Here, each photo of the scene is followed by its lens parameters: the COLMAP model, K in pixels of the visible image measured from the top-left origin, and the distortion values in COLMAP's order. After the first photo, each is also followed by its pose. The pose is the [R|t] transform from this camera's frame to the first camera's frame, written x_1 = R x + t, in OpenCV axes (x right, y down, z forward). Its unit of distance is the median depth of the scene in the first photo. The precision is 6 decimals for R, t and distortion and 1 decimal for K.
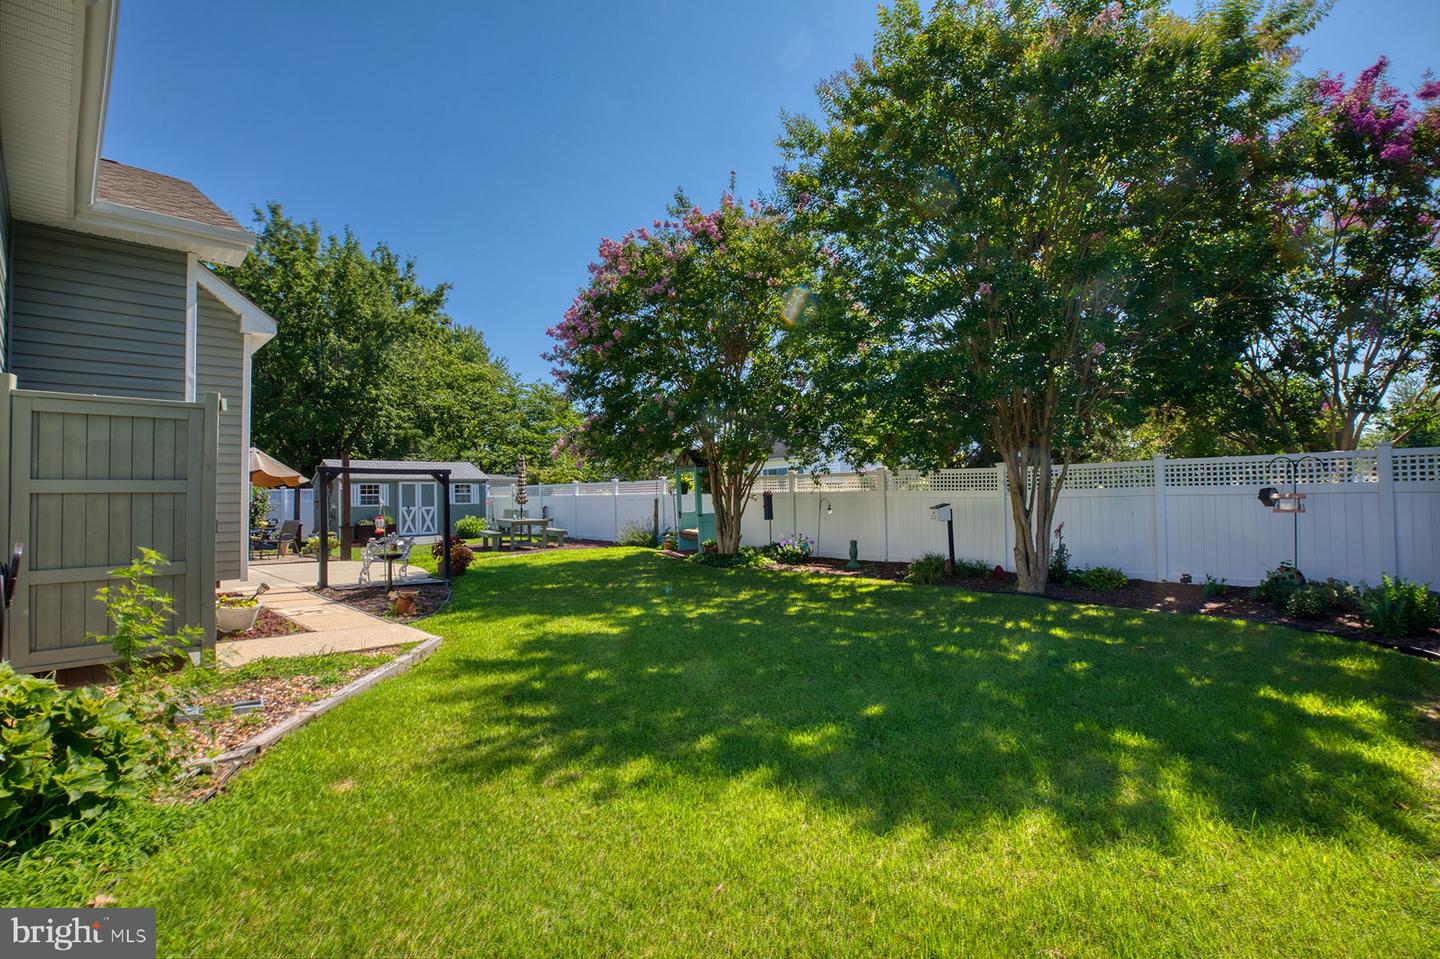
lens RADIAL K [[674.6, 0, 720.0], [0, 674.6, 479.5], [0, 0, 1]] dist [-0.022952, -0.000068]
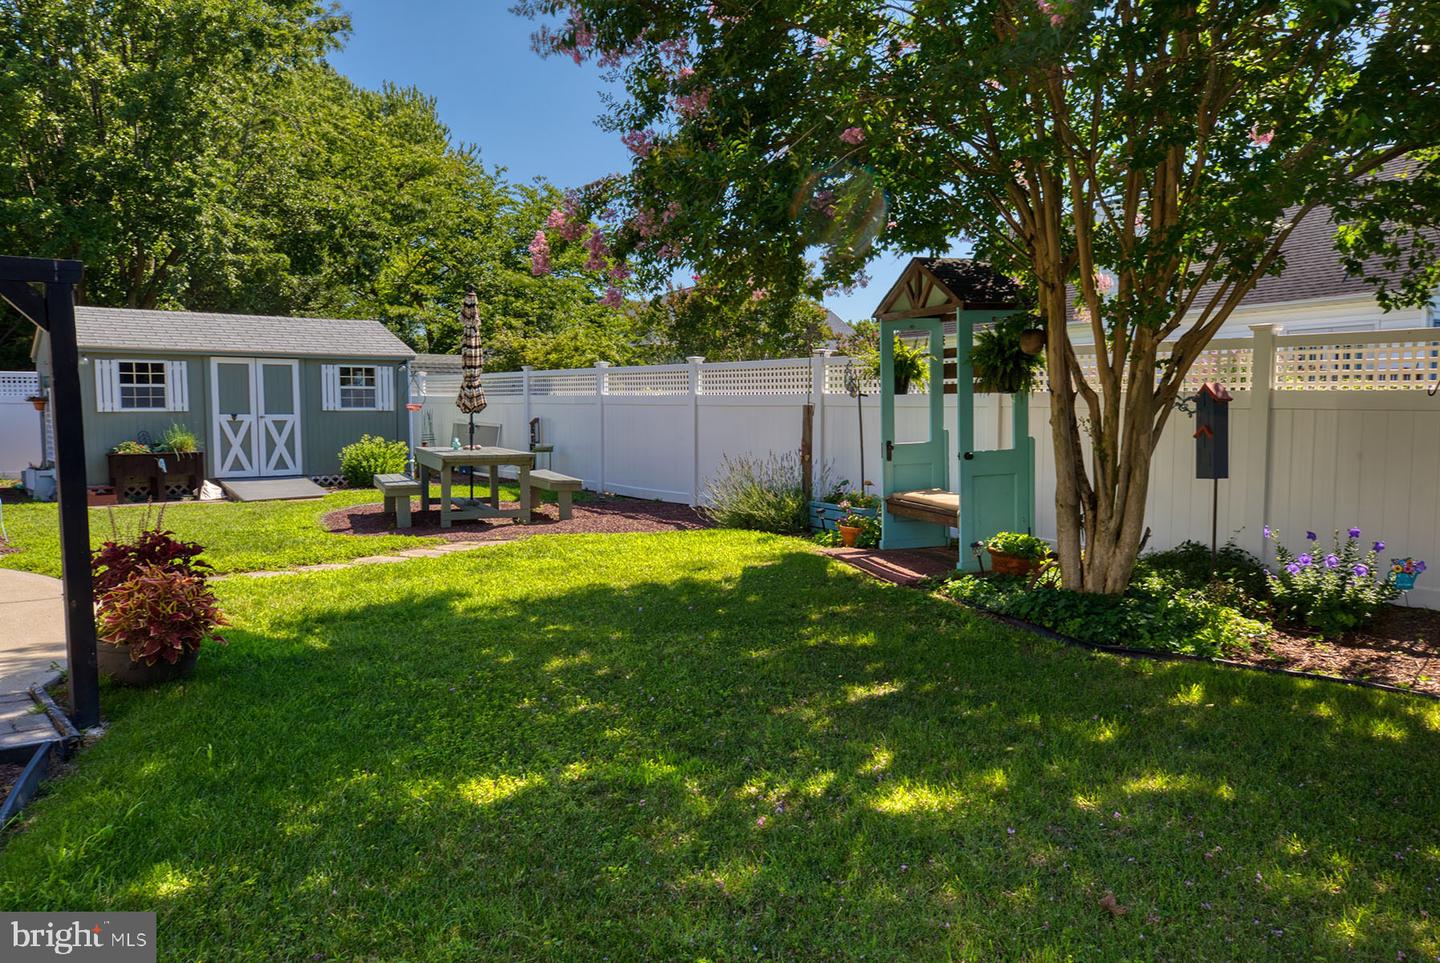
lens RADIAL K [[1062.4, 0, 720.0], [0, 1062.4, 481.5], [0, 0, 1]] dist [0.012748, 0.007654]
pose [[0.994679, 0.024268, -0.100123, -0.072308], [-0.014351, 0.995024, 0.098600, 0.011172], [0.102017, -0.096639, 0.990077, 0.340322]]
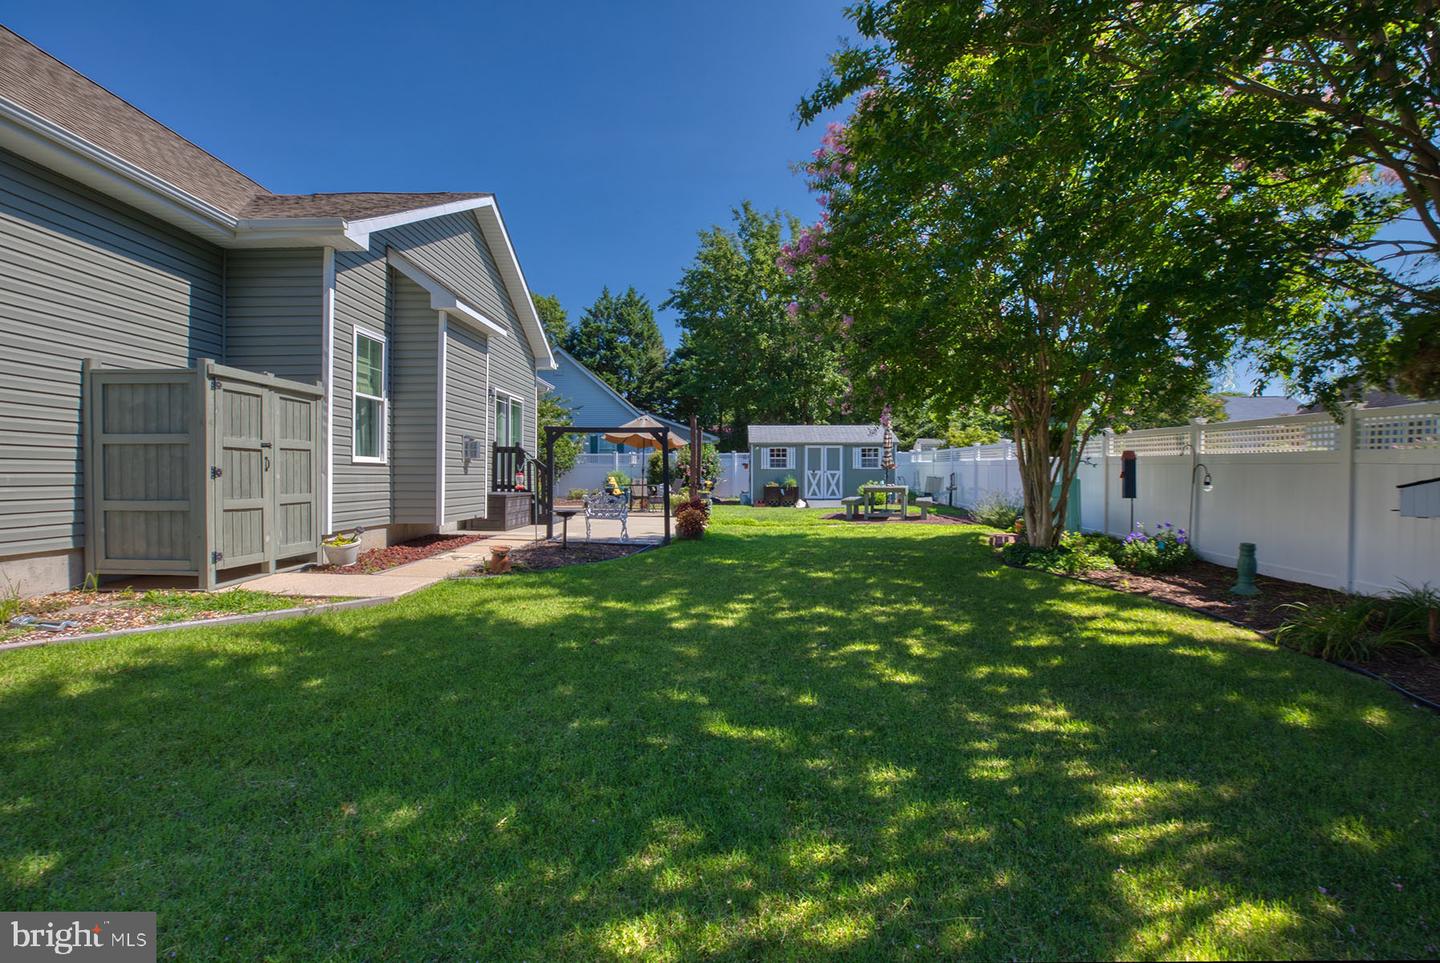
lens RADIAL K [[674.6, 0, 720.0], [0, 674.6, 481.5], [0, 0, 1]] dist [-0.022952, -0.000068]
pose [[0.693135, 0.030482, -0.720163, 0.177689], [0.005652, 0.998845, 0.047718, 0.008613], [0.720785, -0.037145, 0.692162, 0.205764]]
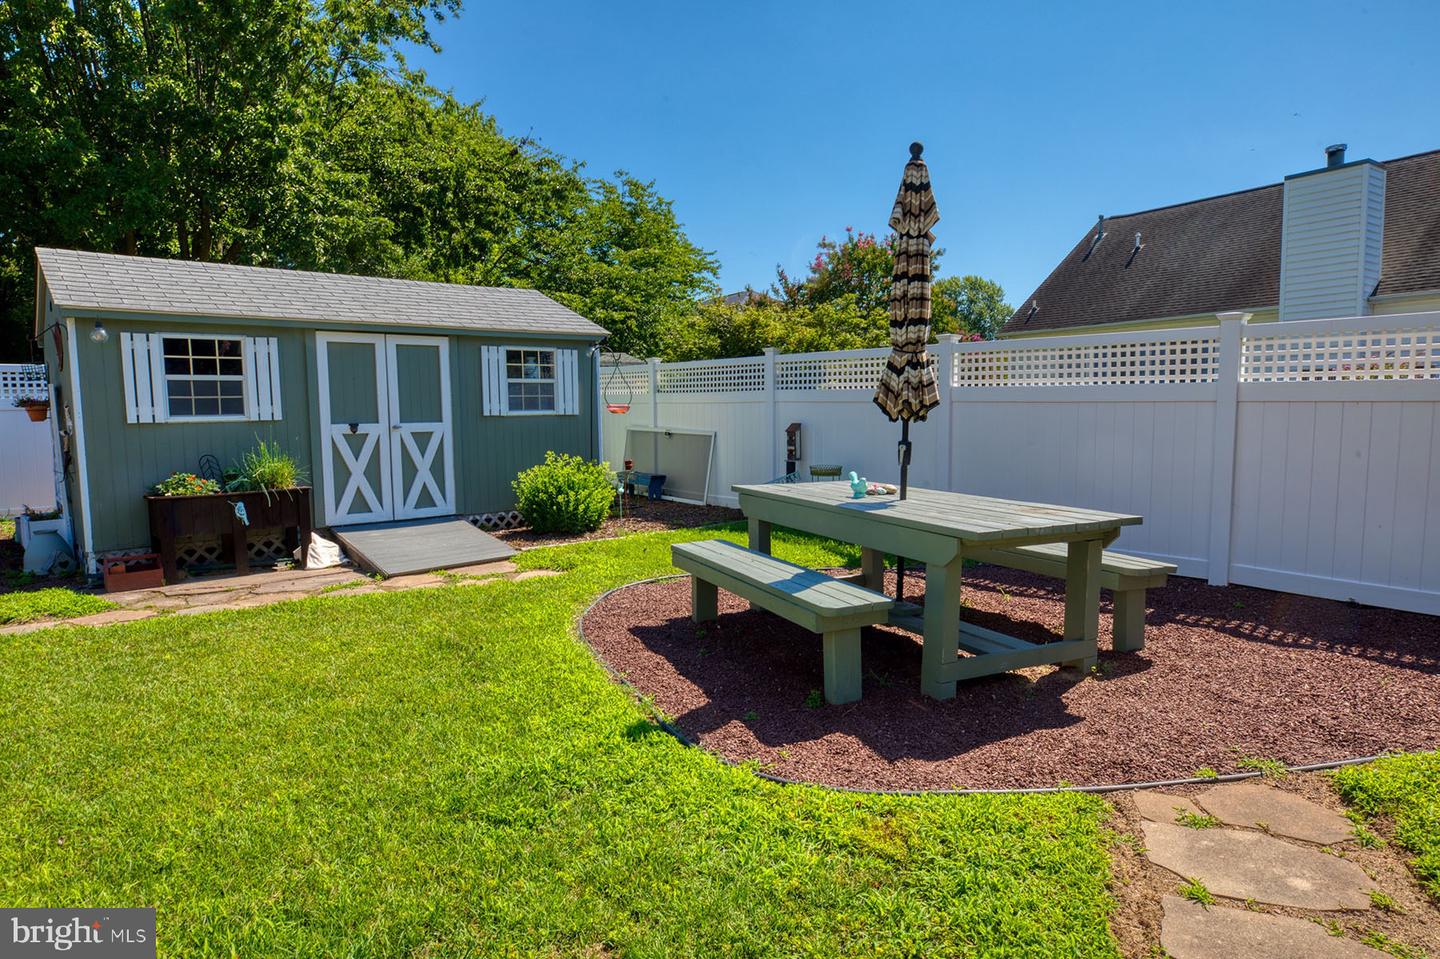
lens RADIAL K [[855.6, 0, 720.0], [0, 855.6, 479.5], [0, 0, 1]] dist [-0.005840, -0.000339]
pose [[0.997899, 0.012779, -0.063515, -0.302966], [-0.005443, 0.993425, 0.114358, 0.023399], [0.064559, -0.113772, 0.991407, 0.685820]]
